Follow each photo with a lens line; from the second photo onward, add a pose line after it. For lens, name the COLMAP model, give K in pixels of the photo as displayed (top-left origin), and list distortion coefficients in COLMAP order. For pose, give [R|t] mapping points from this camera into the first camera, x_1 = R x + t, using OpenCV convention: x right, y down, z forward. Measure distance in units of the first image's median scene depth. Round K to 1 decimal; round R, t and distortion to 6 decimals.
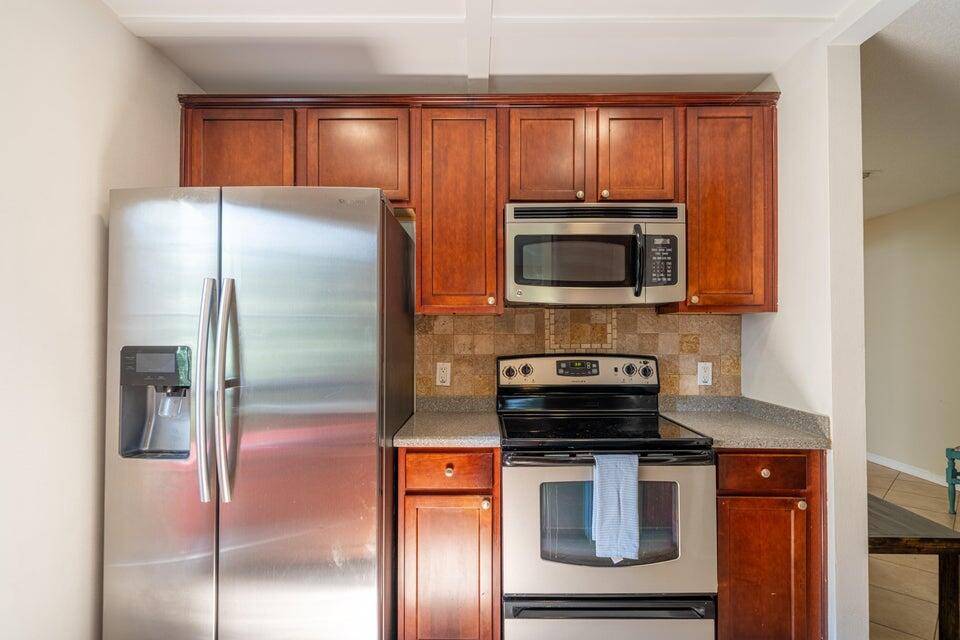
lens RADIAL K [[531.7, 0, 477.6], [0, 531.7, 325.4], [0, 0, 1]] dist [0.003698, 0.000106]
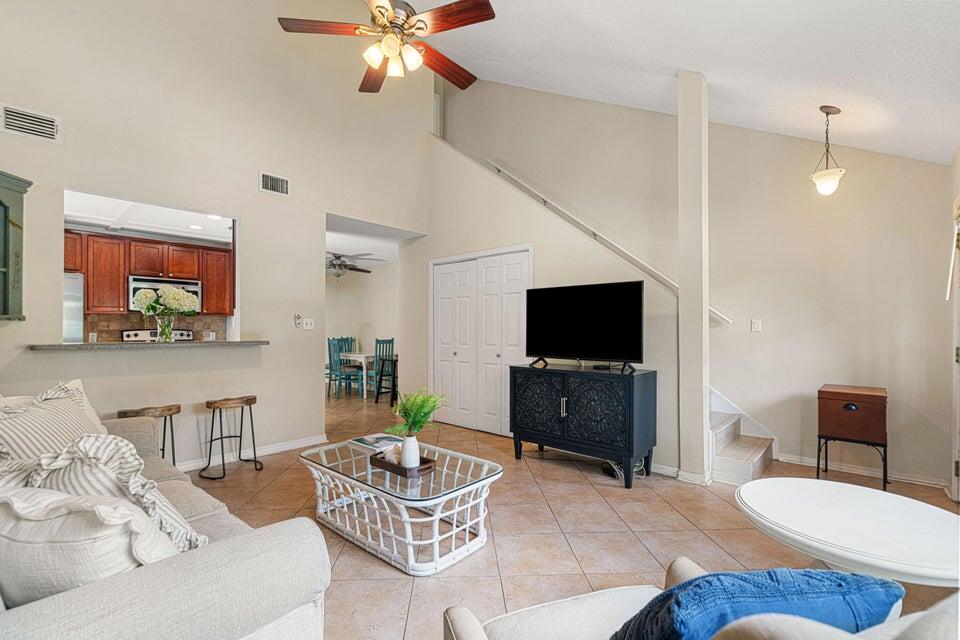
lens RADIAL K [[419.1, 0, 473.9], [0, 419.1, 325.1], [0, 0, 1]] dist [0.001070, 0.000201]
pose [[0.686031, 0.009264, 0.727513, -0.298433], [-0.009365, 0.999949, -0.003902, 0.027496], [-0.727512, -0.004137, 0.686083, -1.812475]]
